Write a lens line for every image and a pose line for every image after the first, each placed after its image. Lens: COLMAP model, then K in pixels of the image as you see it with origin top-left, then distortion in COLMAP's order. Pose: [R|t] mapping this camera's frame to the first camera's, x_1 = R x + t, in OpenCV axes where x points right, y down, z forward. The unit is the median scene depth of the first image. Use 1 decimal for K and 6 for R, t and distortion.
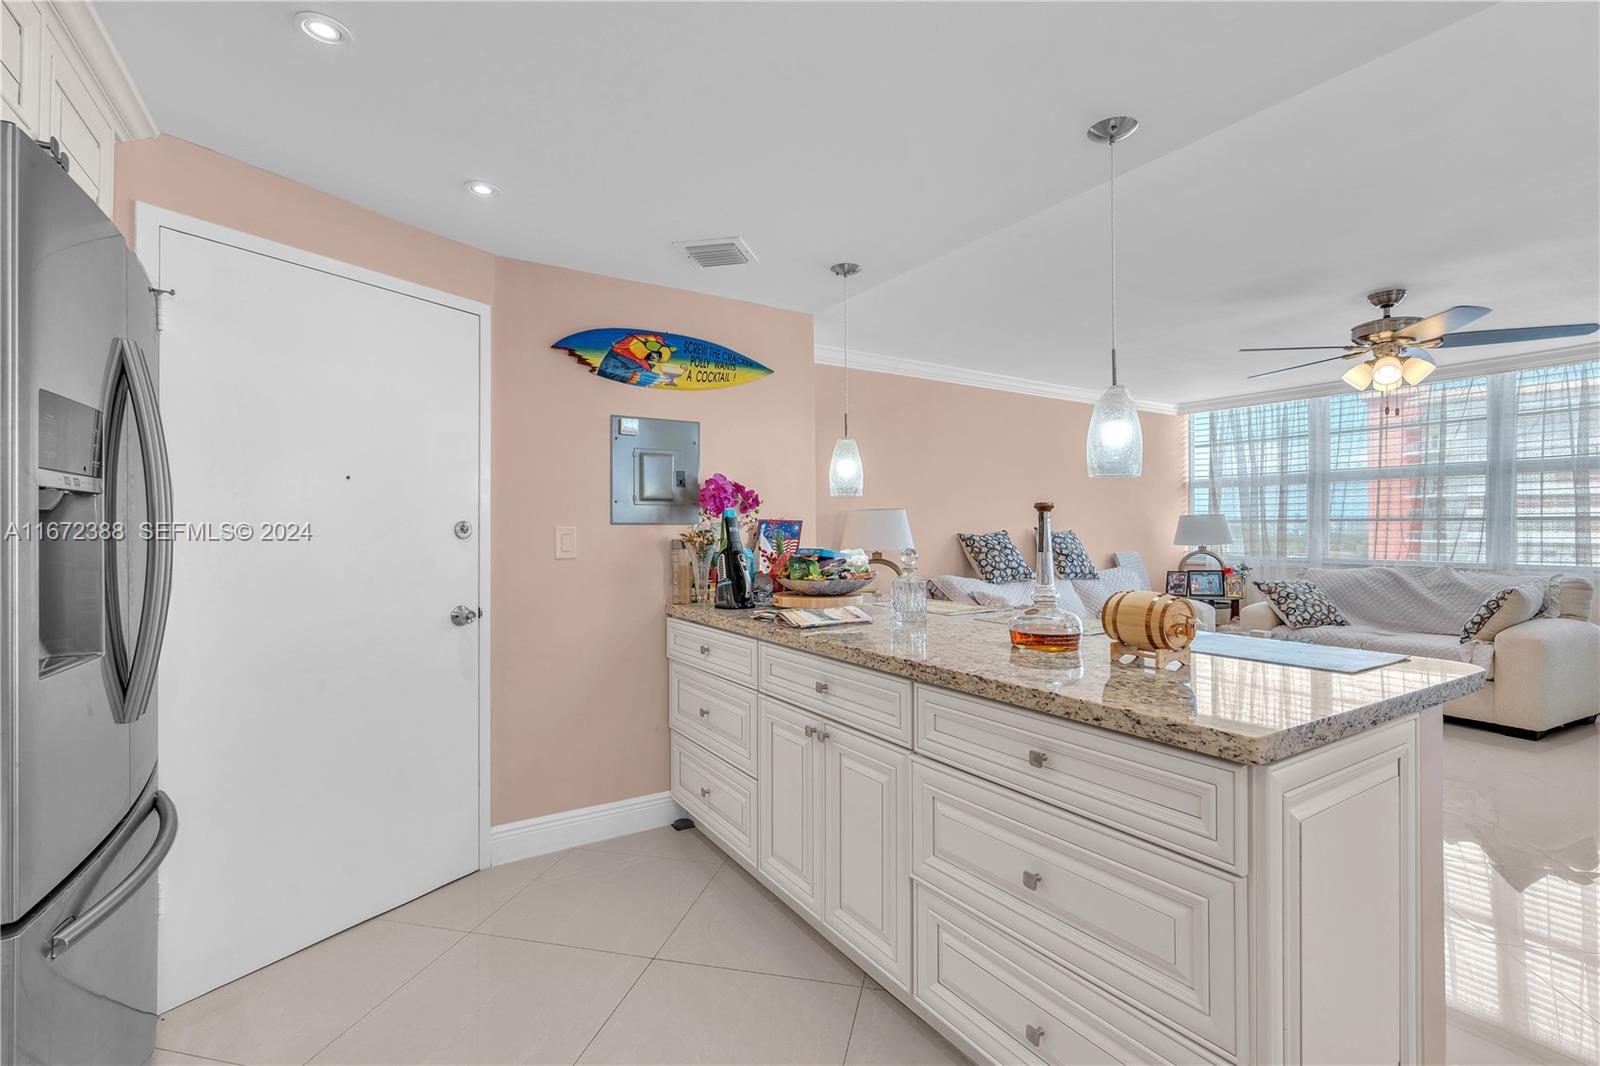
lens RADIAL K [[724.0, 0, 816.2], [0, 724.0, 529.5], [0, 0, 1]] dist [0.003550, 0.001231]
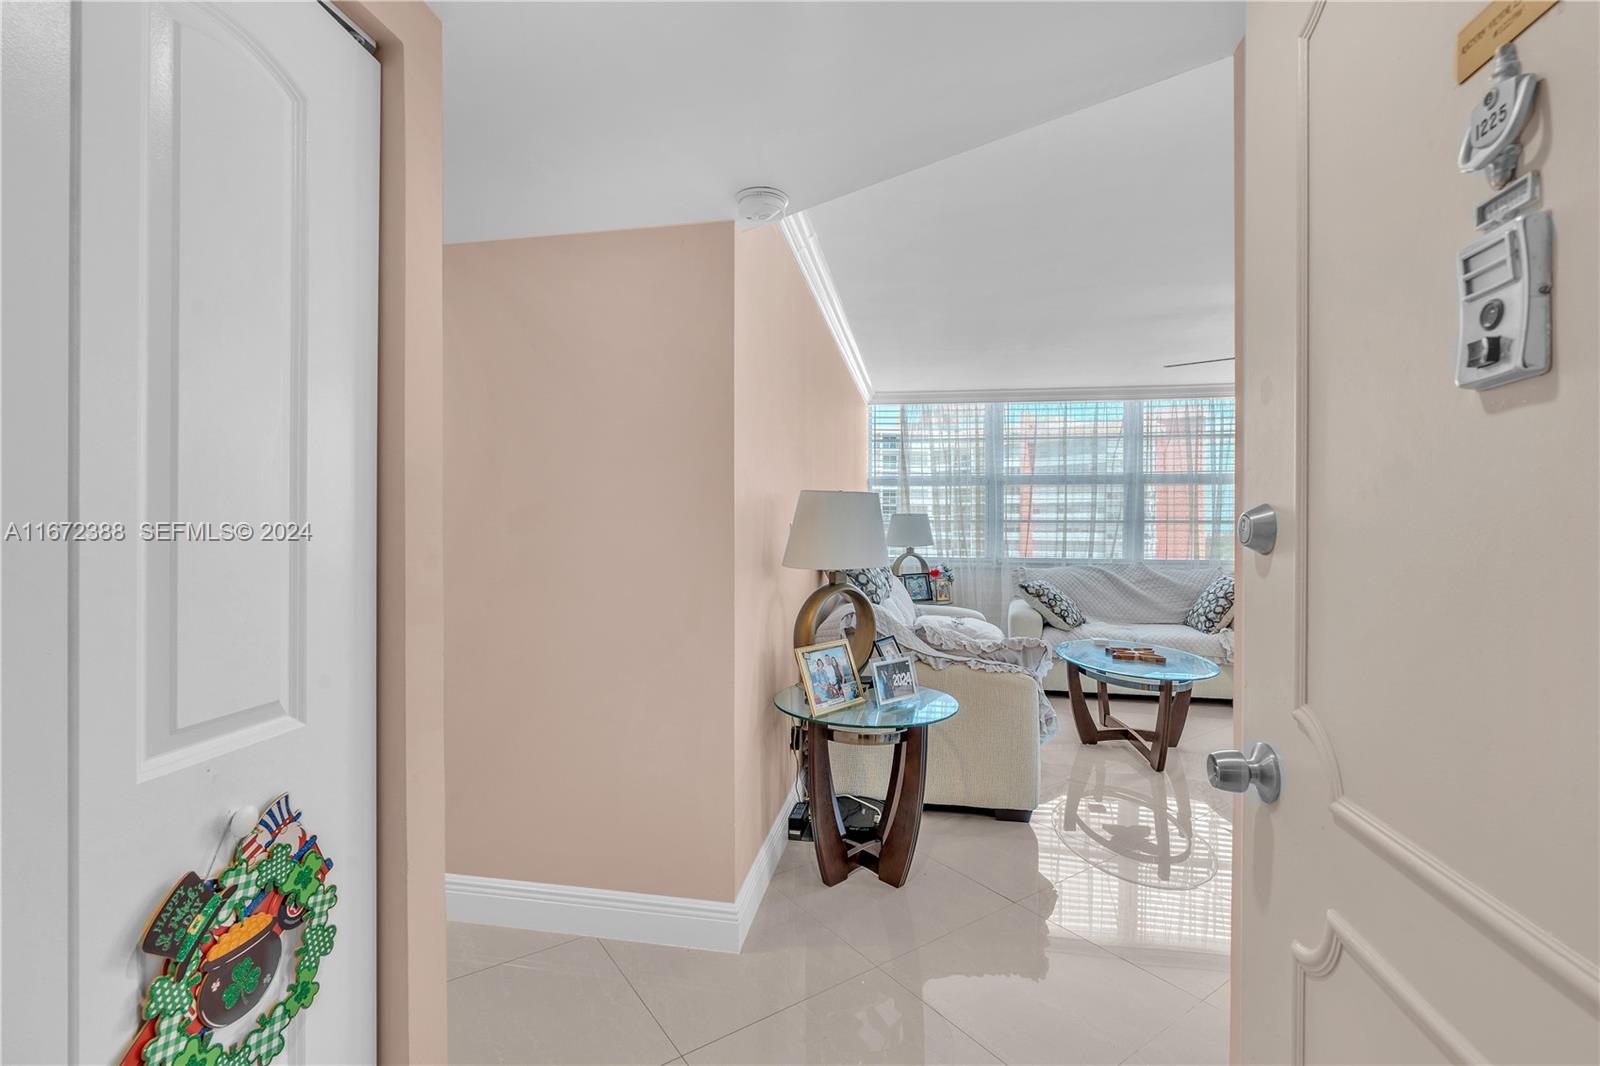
lens RADIAL K [[724.0, 0, 802.7], [0, 724.0, 534.4], [0, 0, 1]] dist [0.003550, 0.001231]
pose [[0.670440, -0.004276, 0.741952, -0.303936], [-0.003786, 0.999951, 0.009184, -0.002791], [-0.741954, -0.008966, 0.670391, 0.571466]]
